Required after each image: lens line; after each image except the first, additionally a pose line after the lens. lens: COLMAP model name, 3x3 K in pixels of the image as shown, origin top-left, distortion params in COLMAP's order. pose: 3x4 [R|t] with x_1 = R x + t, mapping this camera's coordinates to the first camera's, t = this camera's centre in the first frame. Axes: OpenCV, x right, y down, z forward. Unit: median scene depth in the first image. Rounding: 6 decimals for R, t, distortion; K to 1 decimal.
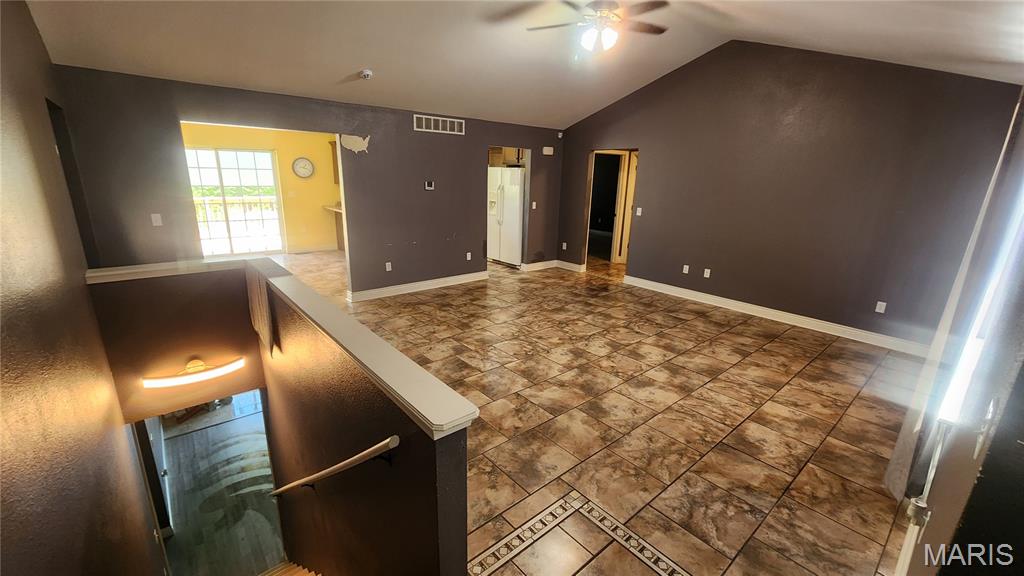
lens RADIAL K [[419.3, 0, 507.8], [0, 419.3, 288.0], [0, 0, 1]] dist [0.000685, -0.000011]
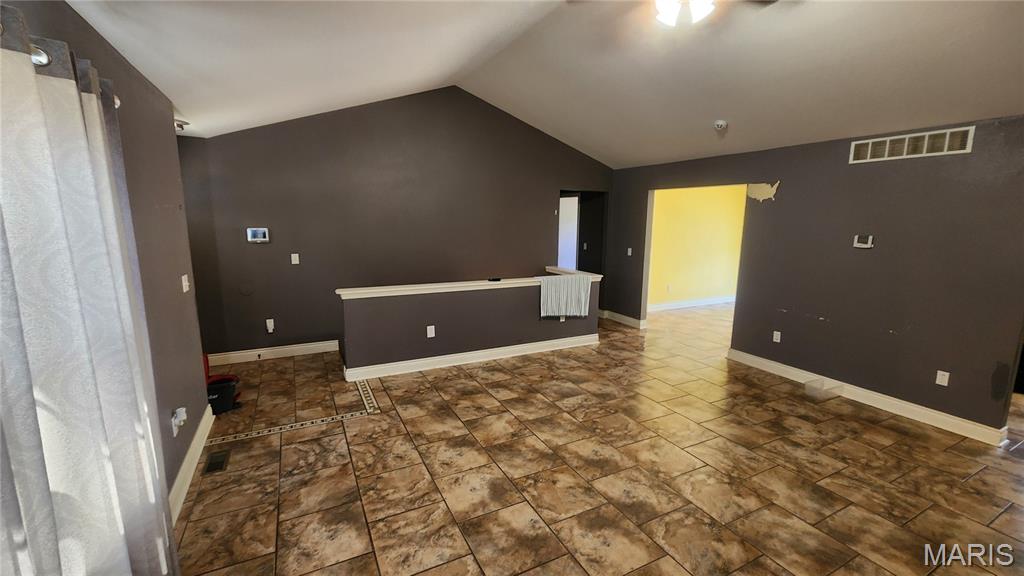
lens RADIAL K [[419.3, 0, 507.8], [0, 419.3, 288.0], [0, 0, 1]] dist [0.000685, -0.000011]
pose [[-0.230800, 0.132142, -0.963986, 0.953661], [-0.275688, 0.941254, 0.195032, -0.244827], [0.933128, 0.310773, -0.180812, 1.013421]]
